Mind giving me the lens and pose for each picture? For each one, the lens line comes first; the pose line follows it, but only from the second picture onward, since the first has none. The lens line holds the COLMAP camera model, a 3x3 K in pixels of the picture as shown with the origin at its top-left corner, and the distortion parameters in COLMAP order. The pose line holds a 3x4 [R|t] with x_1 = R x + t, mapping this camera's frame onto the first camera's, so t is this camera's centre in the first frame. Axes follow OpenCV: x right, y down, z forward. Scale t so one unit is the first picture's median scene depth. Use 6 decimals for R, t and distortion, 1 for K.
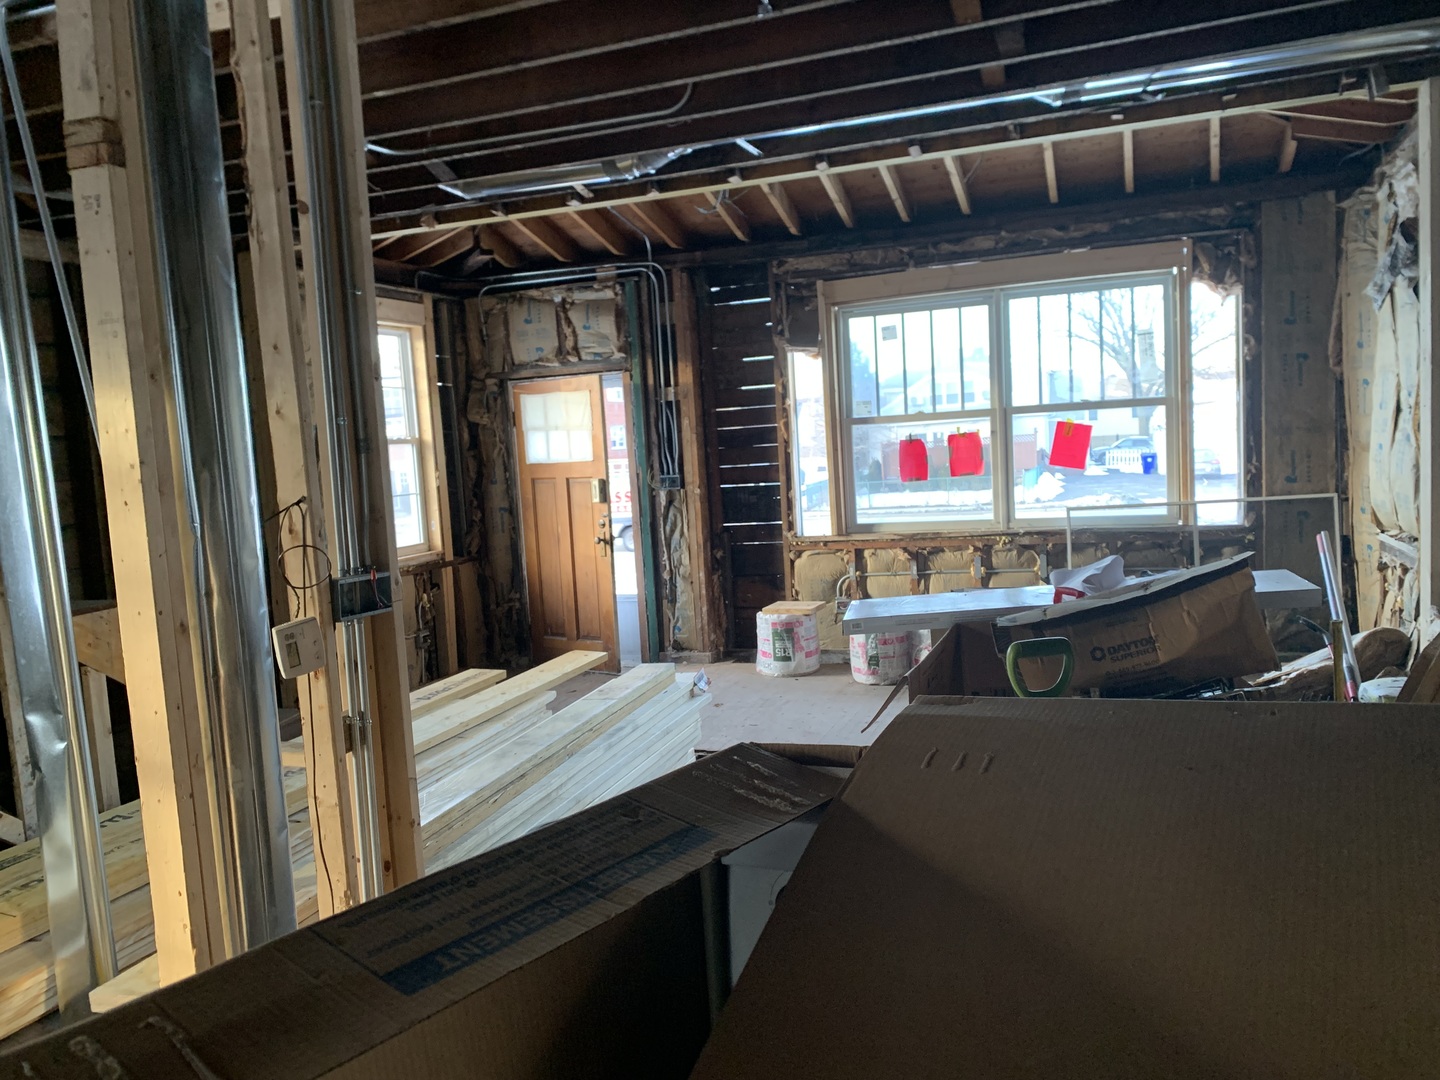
lens RADIAL K [[1080.5, 0, 748.4], [0, 1080.5, 550.0], [0, 0, 1]] dist [0.037057, -0.038129]
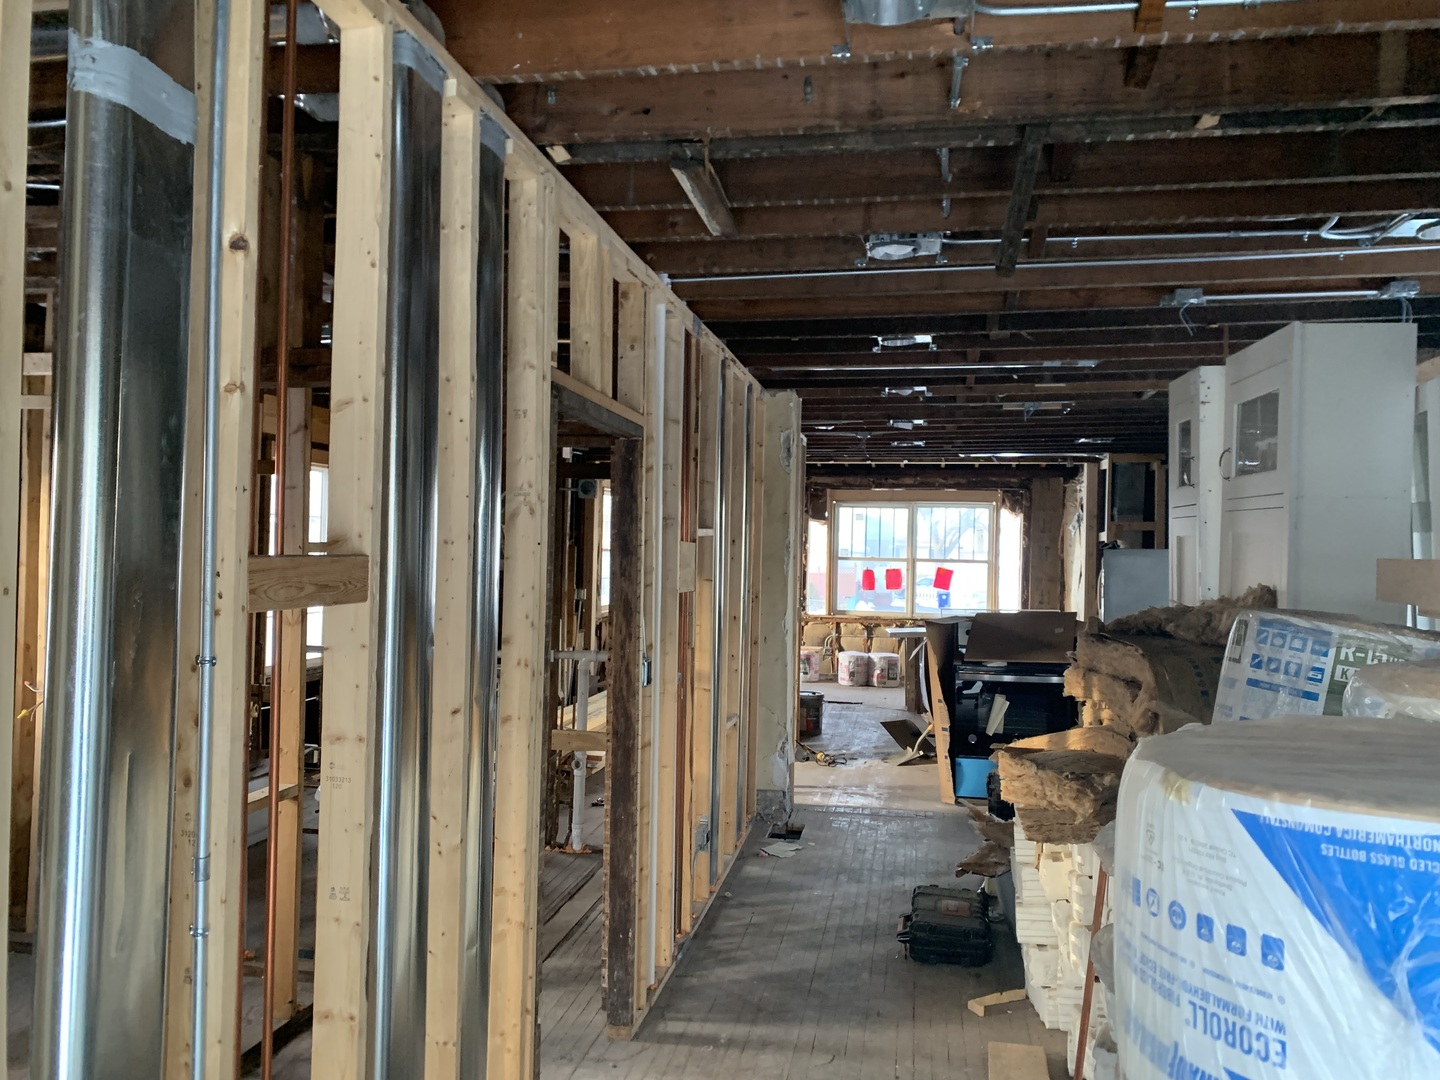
lens RADIAL K [[1080.5, 0, 720.0], [0, 1080.5, 537.6], [0, 0, 1]] dist [0.037057, -0.038129]
pose [[0.986738, 0.080049, 0.141212, -0.417287], [-0.065315, 0.992212, -0.106058, 0.071748], [-0.148602, 0.095429, 0.984282, -0.969123]]
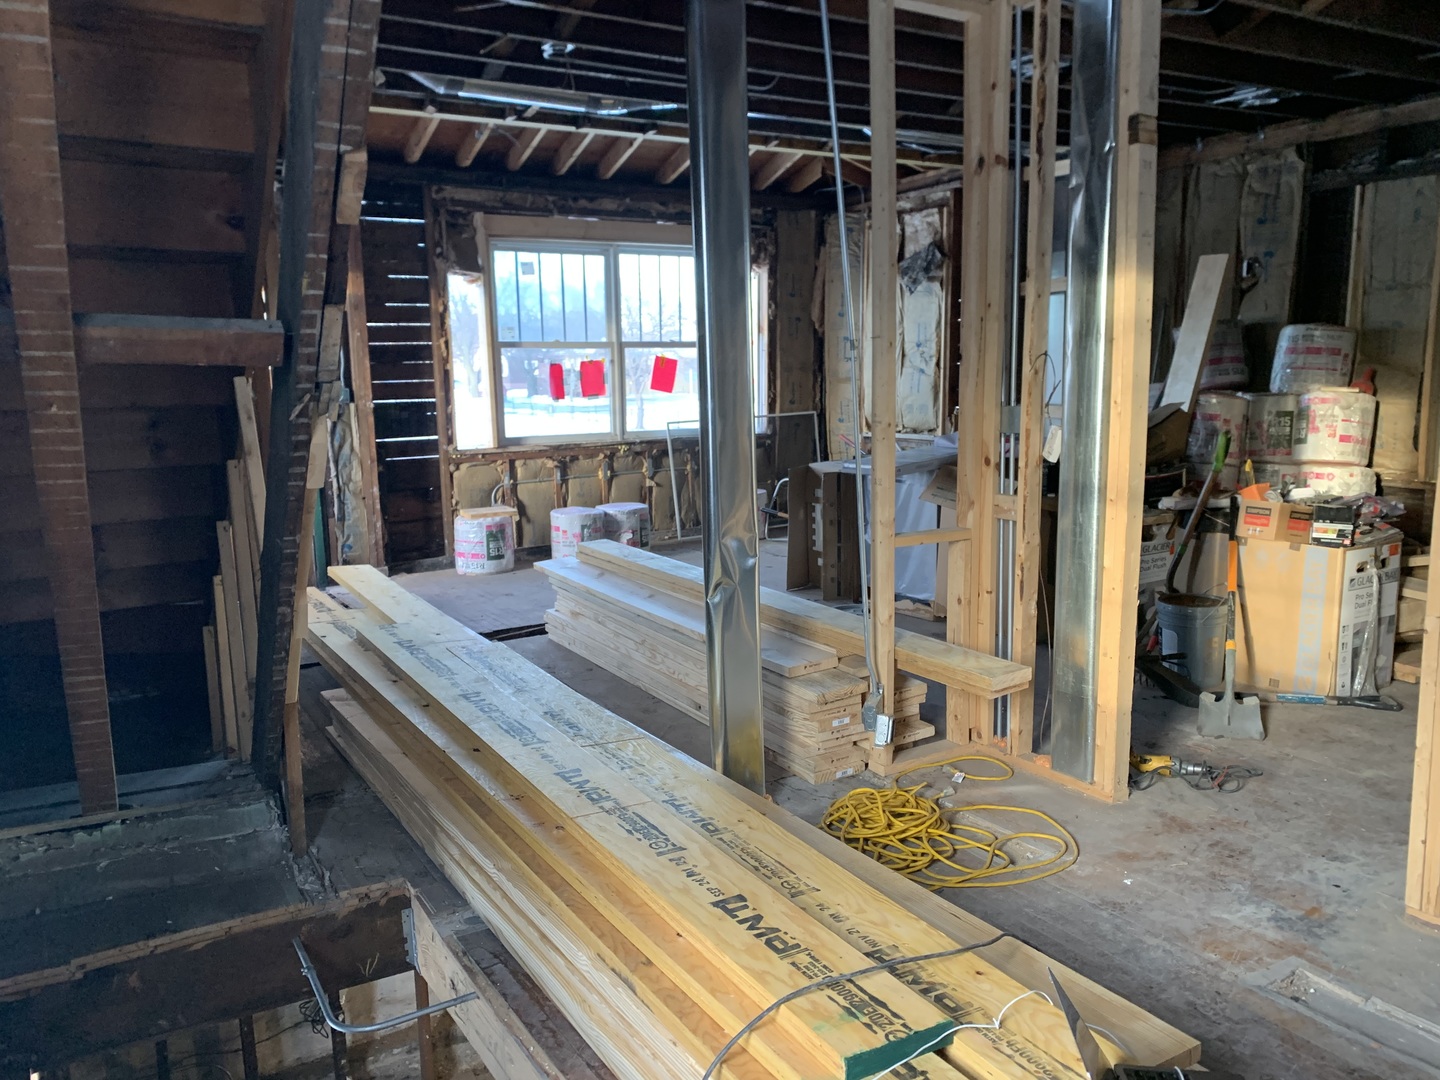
lens RADIAL K [[1080.5, 0, 729.4], [0, 1080.5, 545.3], [0, 0, 1]] dist [0.037057, -0.038129]
pose [[0.634393, -0.081546, 0.768698, -0.644848], [0.055059, 0.996661, 0.060290, 0.033490], [-0.771047, 0.004076, 0.636765, 0.110812]]
